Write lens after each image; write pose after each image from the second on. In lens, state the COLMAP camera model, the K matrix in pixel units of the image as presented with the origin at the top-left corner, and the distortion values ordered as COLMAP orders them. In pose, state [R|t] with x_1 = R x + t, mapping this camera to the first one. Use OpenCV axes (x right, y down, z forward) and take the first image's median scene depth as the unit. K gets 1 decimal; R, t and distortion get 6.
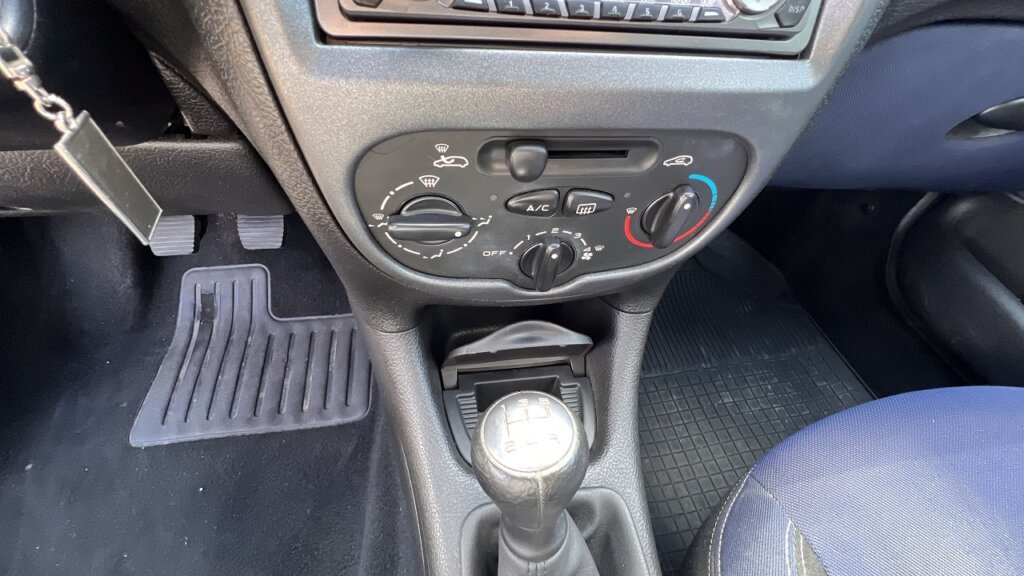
lens RADIAL K [[404.4, 0, 512.0], [0, 404.4, 288.0], [0, 0, 1]] dist [-0.001620, -0.000227]
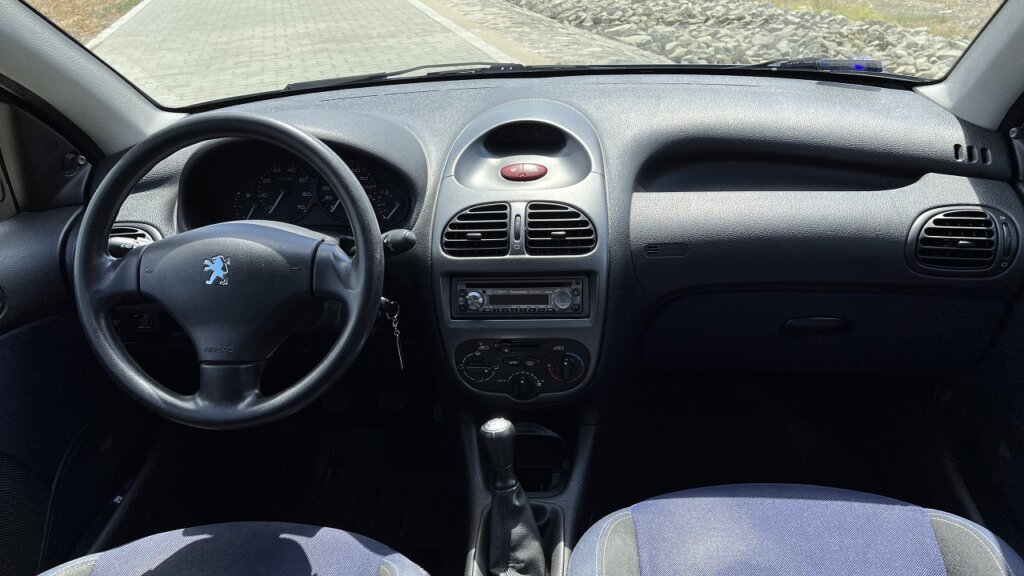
lens RADIAL K [[793.7, 0, 512.0], [0, 793.7, 288.0], [0, 0, 1]] dist [0.003179, 0.000168]
pose [[0.953548, -0.015823, -0.300825, 1.700479], [-0.099503, 0.926025, -0.364110, 1.320609], [0.284333, 0.377130, 0.881435, -4.055263]]
